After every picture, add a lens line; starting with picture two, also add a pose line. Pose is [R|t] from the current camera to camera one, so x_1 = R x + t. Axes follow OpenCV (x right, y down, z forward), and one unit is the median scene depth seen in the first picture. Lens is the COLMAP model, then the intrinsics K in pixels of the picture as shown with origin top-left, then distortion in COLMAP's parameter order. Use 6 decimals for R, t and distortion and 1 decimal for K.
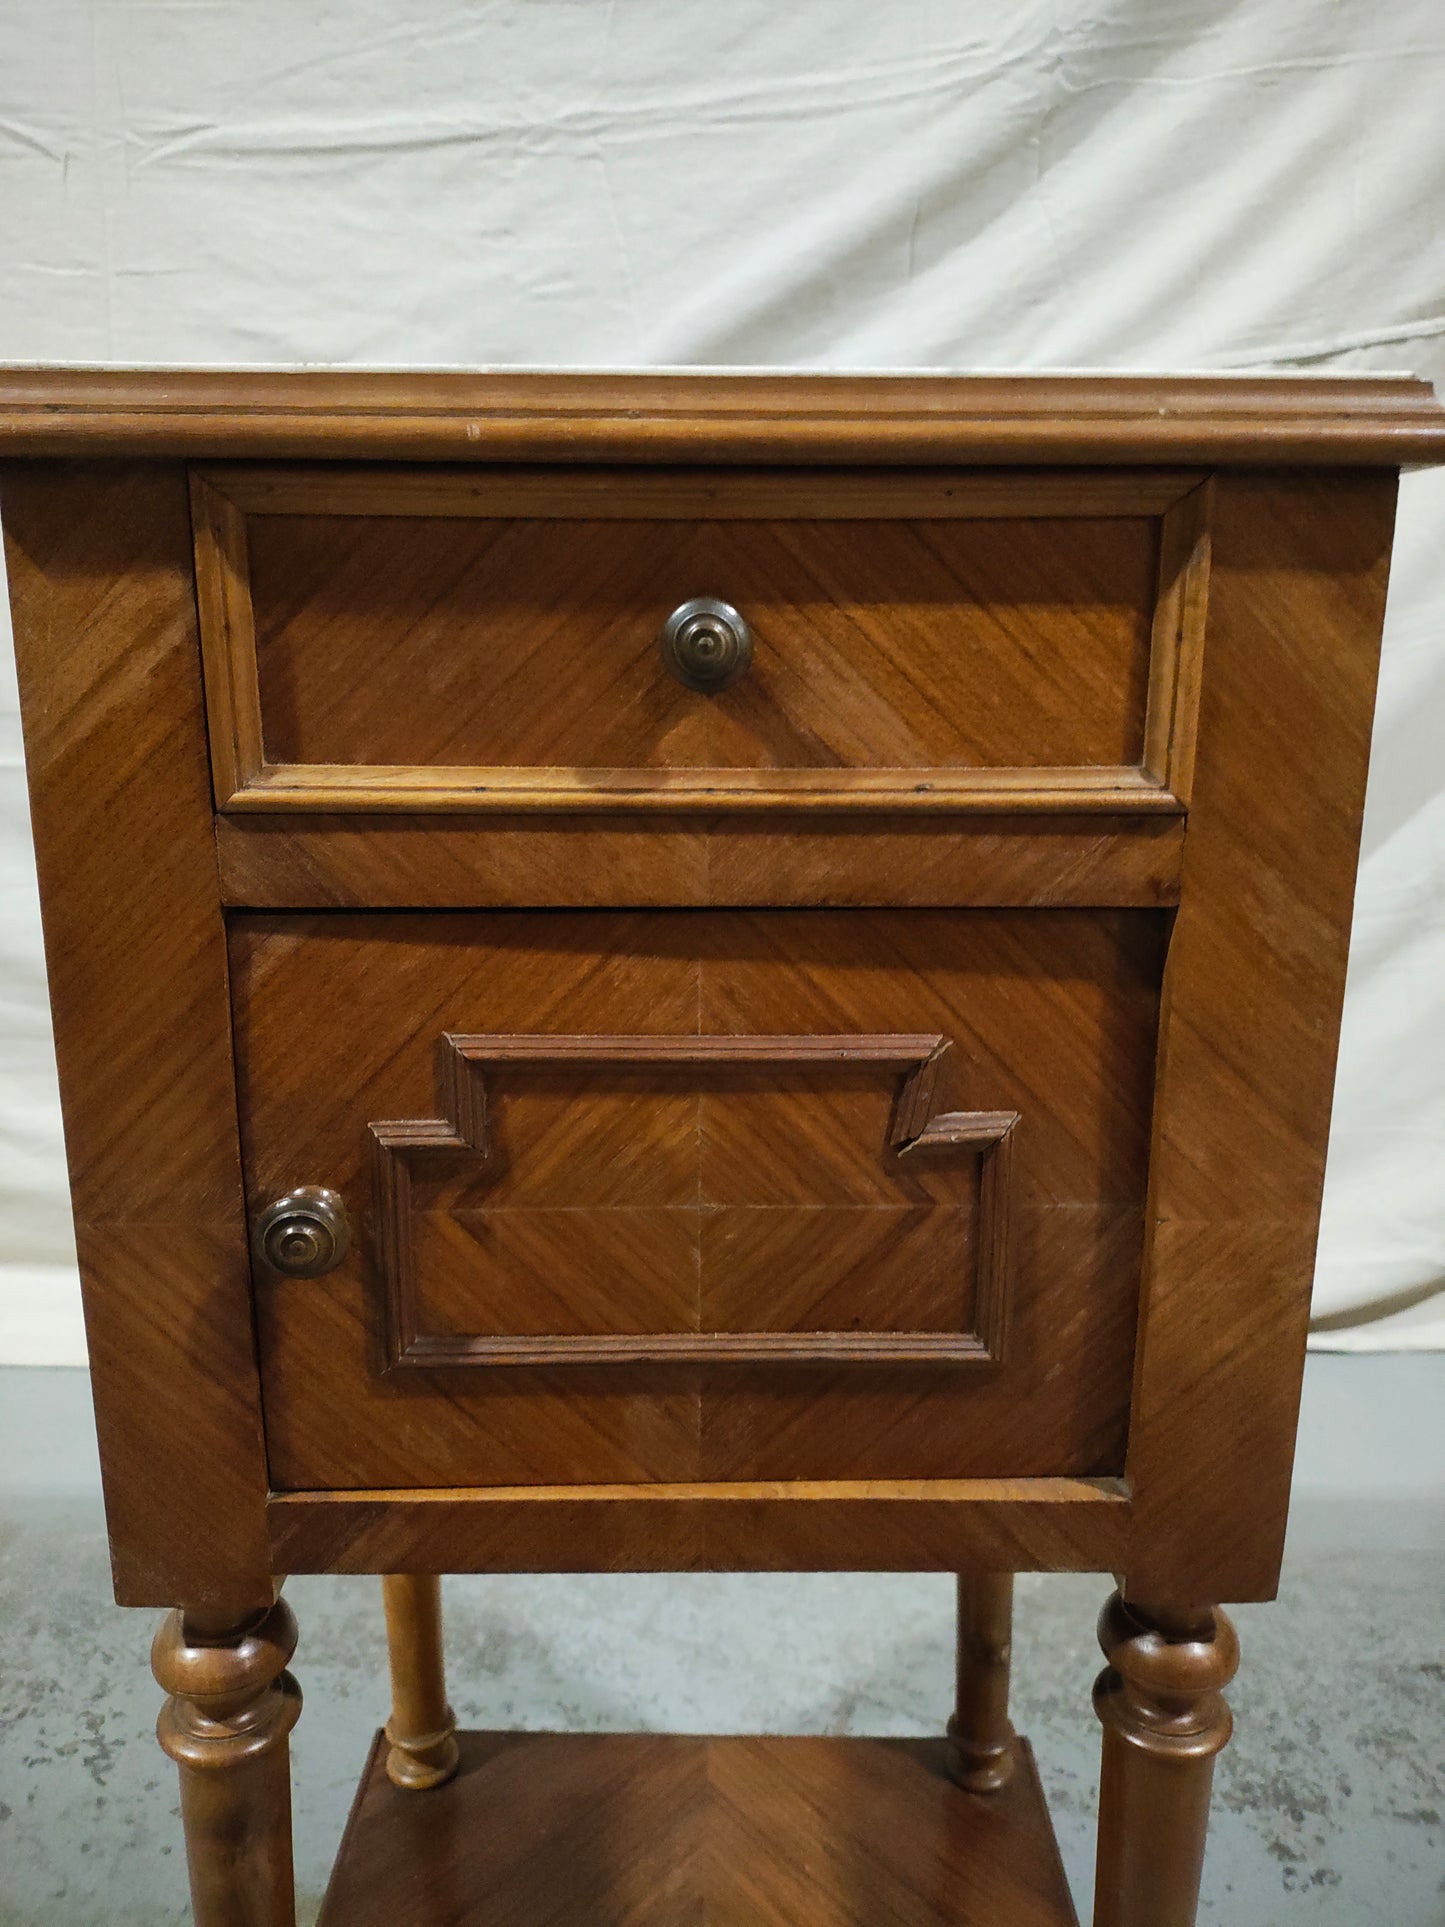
lens RADIAL K [[1424.7, 0, 730.5], [0, 1424.7, 926.2], [0, 0, 1]] dist [0.041589, -0.043187]
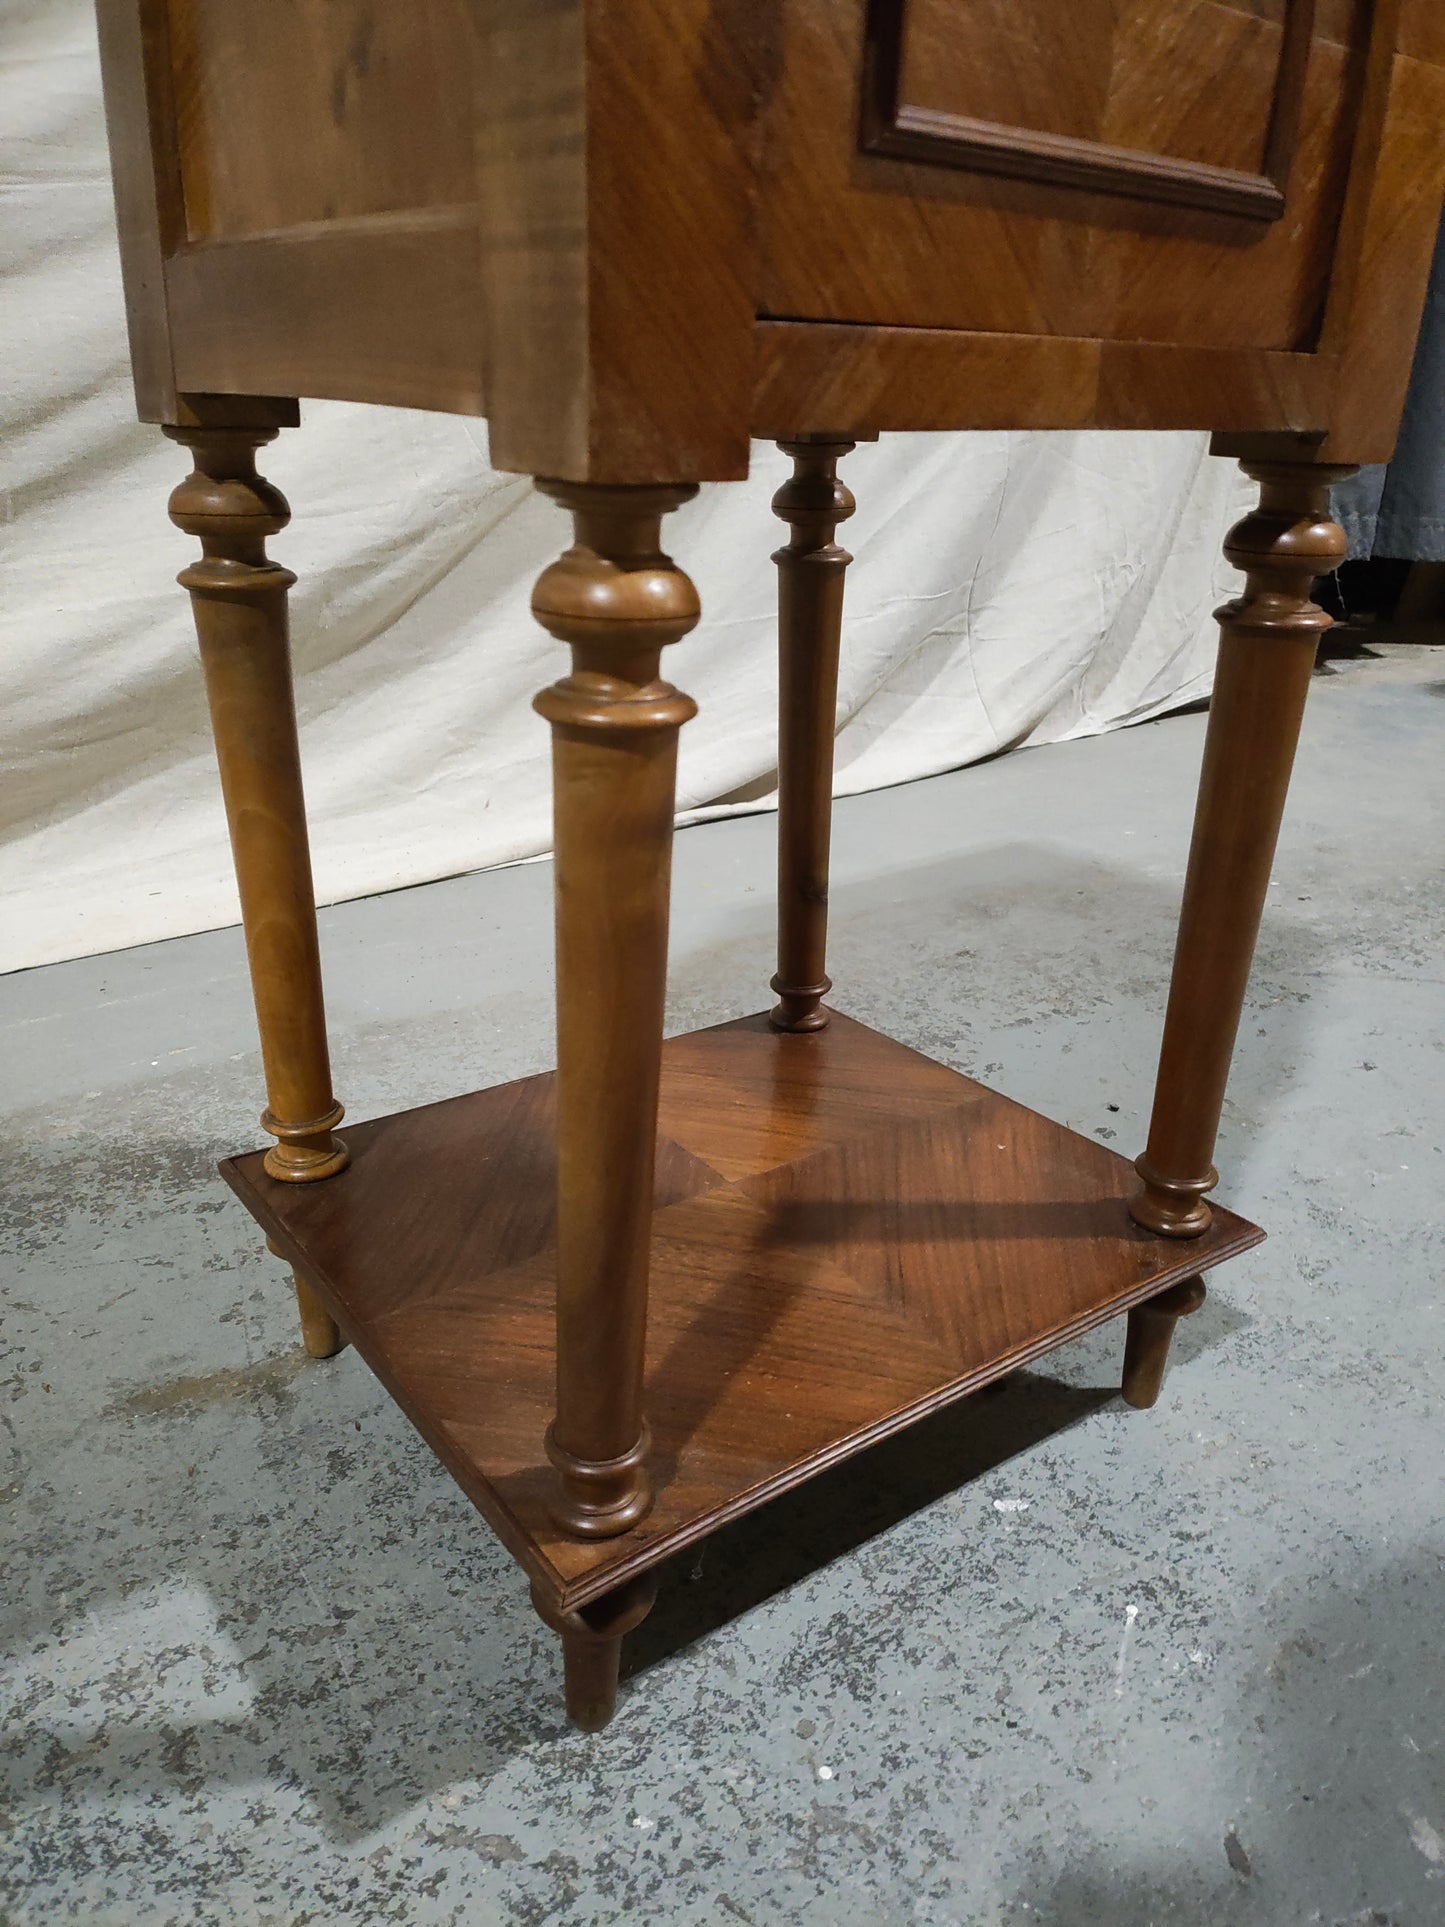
lens RADIAL K [[1424.7, 0, 716.8], [0, 1424.7, 974.0], [0, 0, 1]] dist [0.041589, -0.043187]
pose [[0.797611, -0.210228, 0.565350, -0.948017], [0.112443, 0.972689, 0.203060, 0.637062], [-0.592598, -0.098393, 0.799466, 0.340846]]
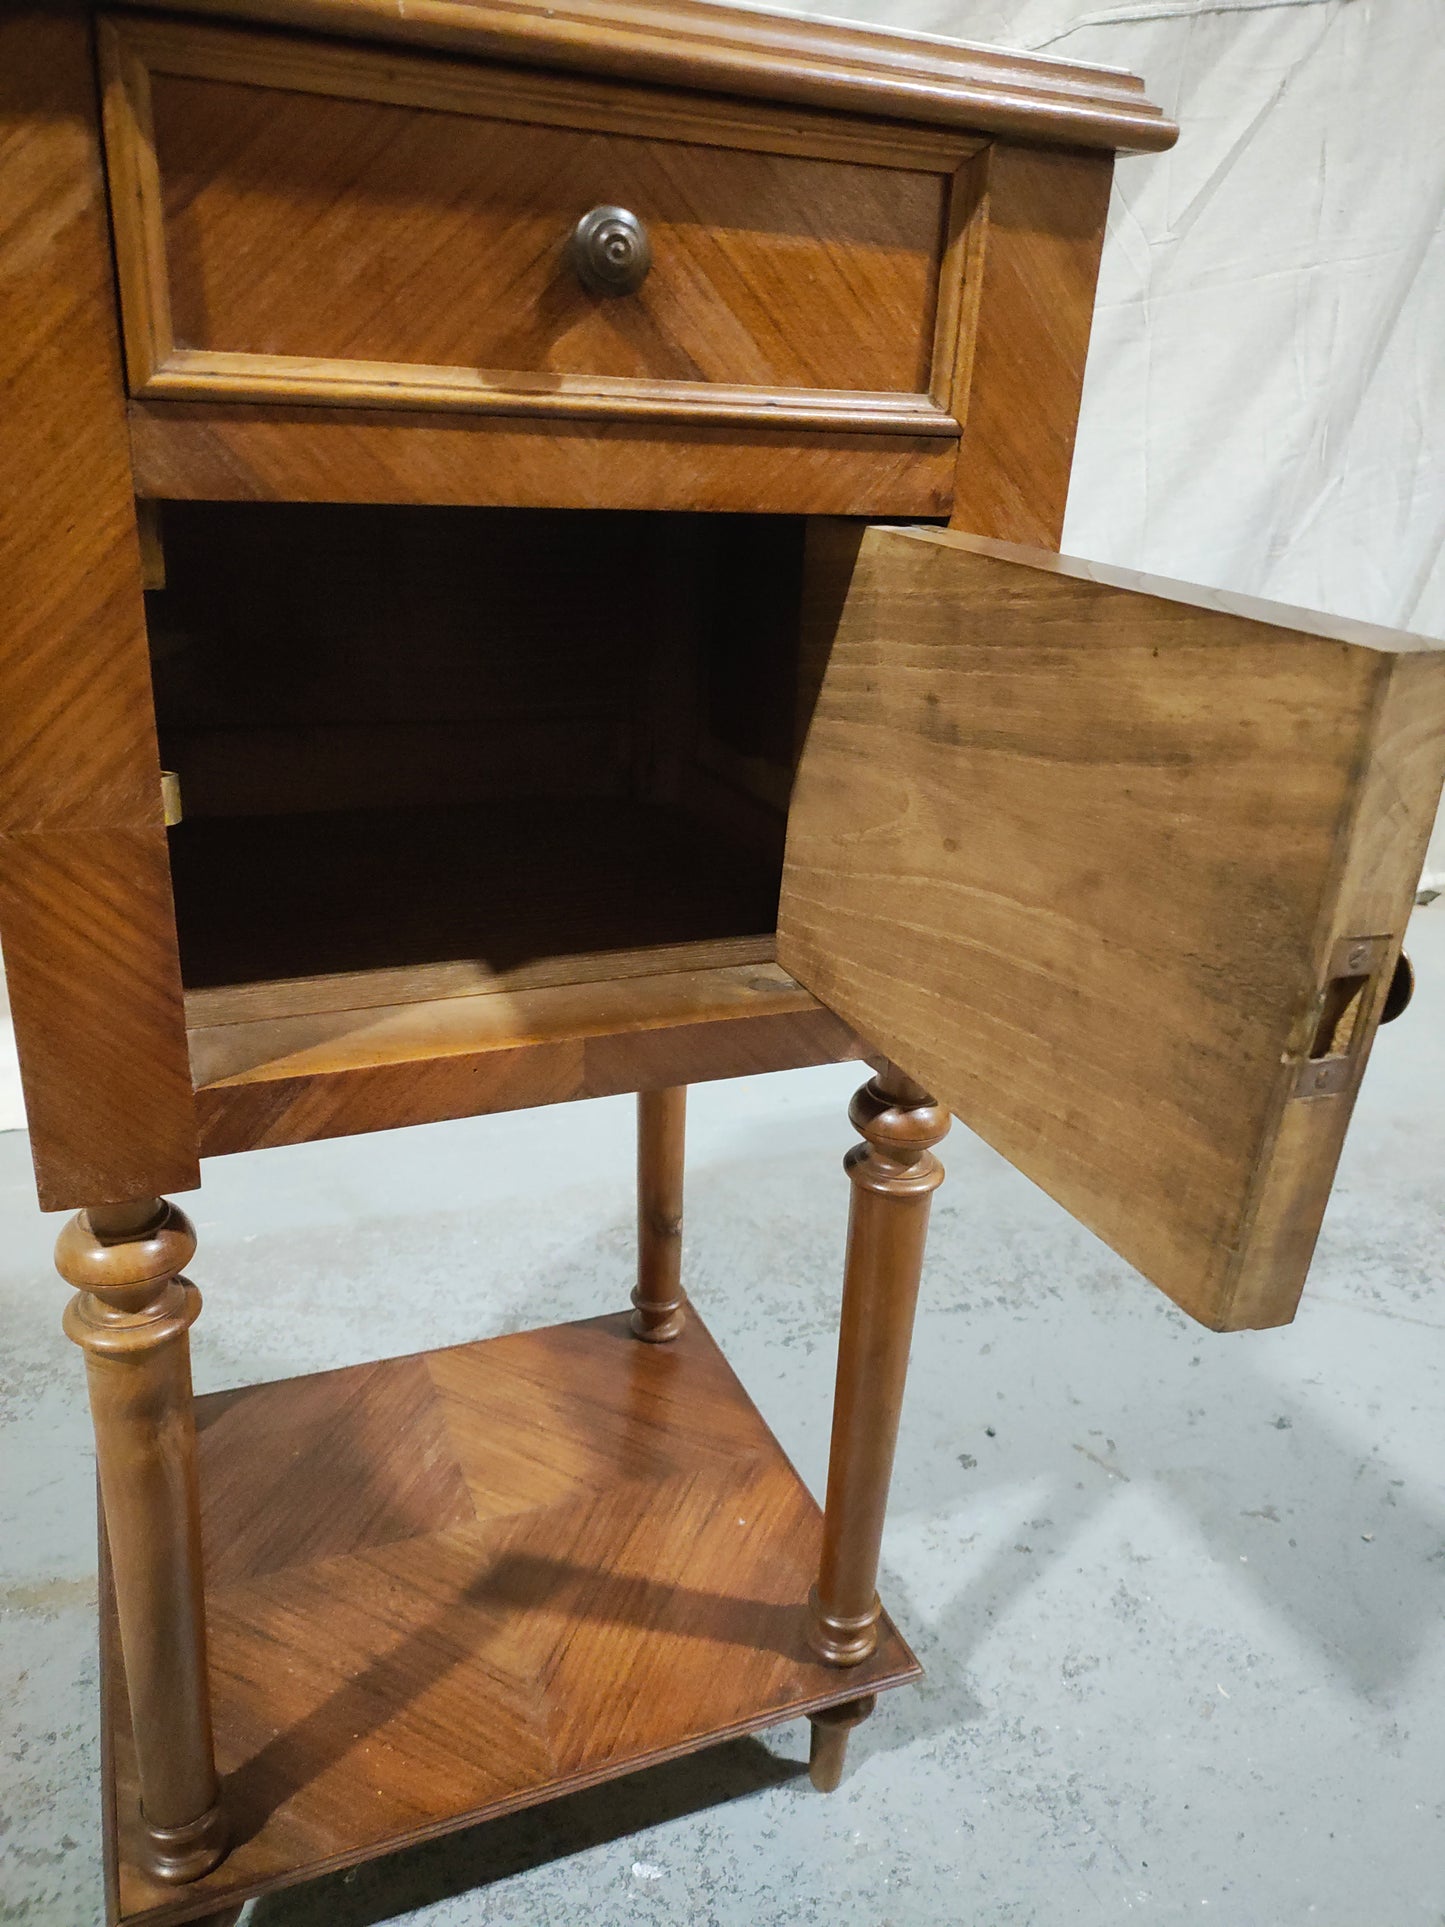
lens RADIAL K [[1424.7, 0, 738.6], [0, 1424.7, 968.9], [0, 0, 1]] dist [0.041589, -0.043187]
pose [[0.918536, -0.105209, 0.381080, -0.370409], [0.034223, 0.981481, 0.188478, 0.129965], [-0.393852, -0.160082, 0.905126, -0.128783]]
